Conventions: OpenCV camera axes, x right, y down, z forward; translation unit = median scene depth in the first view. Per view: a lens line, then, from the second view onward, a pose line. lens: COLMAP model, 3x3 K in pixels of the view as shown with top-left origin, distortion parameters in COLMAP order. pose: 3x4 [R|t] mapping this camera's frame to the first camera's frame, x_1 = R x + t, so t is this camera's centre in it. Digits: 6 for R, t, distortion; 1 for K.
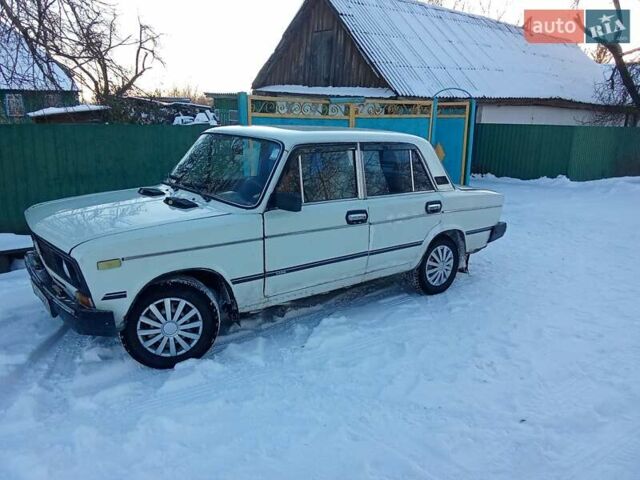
lens RADIAL K [[523.6, 0, 321.9], [0, 523.6, 238.0], [0, 0, 1]] dist [0.094988, -0.162721]
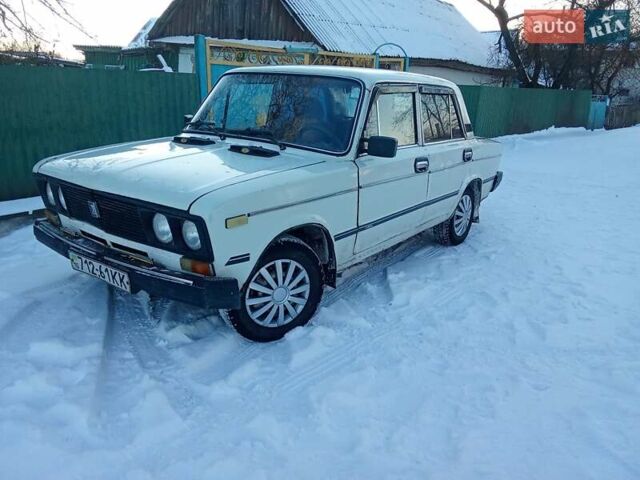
lens RADIAL K [[523.6, 0, 321.9], [0, 523.6, 238.0], [0, 0, 1]] dist [0.094988, -0.162721]
pose [[0.964571, -0.059933, 0.256927, -0.399824], [0.043936, 0.996747, 0.067564, 0.021450], [-0.260140, -0.053882, 0.964066, 0.143883]]
